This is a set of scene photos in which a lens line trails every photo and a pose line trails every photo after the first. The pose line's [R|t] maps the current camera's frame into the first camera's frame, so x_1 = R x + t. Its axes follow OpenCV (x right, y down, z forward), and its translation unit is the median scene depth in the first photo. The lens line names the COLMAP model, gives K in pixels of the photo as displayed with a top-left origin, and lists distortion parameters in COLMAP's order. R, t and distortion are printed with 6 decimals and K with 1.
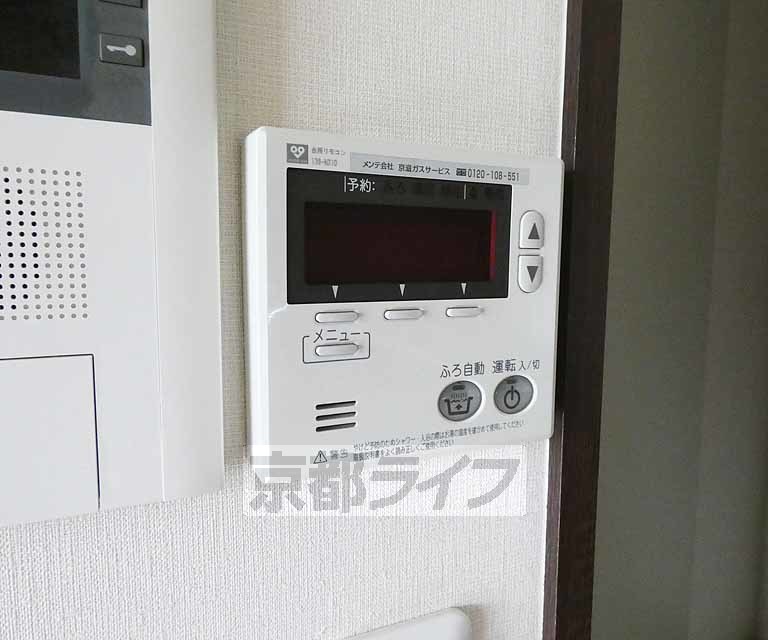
lens RADIAL K [[576.5, 0, 382.8], [0, 576.5, 318.0], [0, 0, 1]] dist [0.021380, -0.016790]
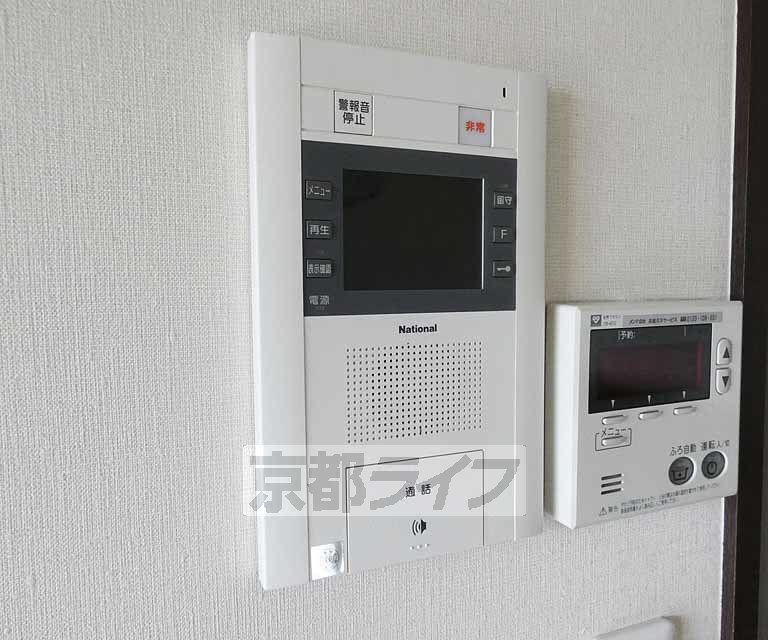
lens RADIAL K [[576.5, 0, 384.6], [0, 576.5, 320.5], [0, 0, 1]] dist [0.021380, -0.016790]
pose [[0.998698, -0.015740, -0.048520, -0.549379], [0.013741, 0.999054, -0.041257, -0.190159], [0.049124, 0.040537, 0.997970, -0.527424]]
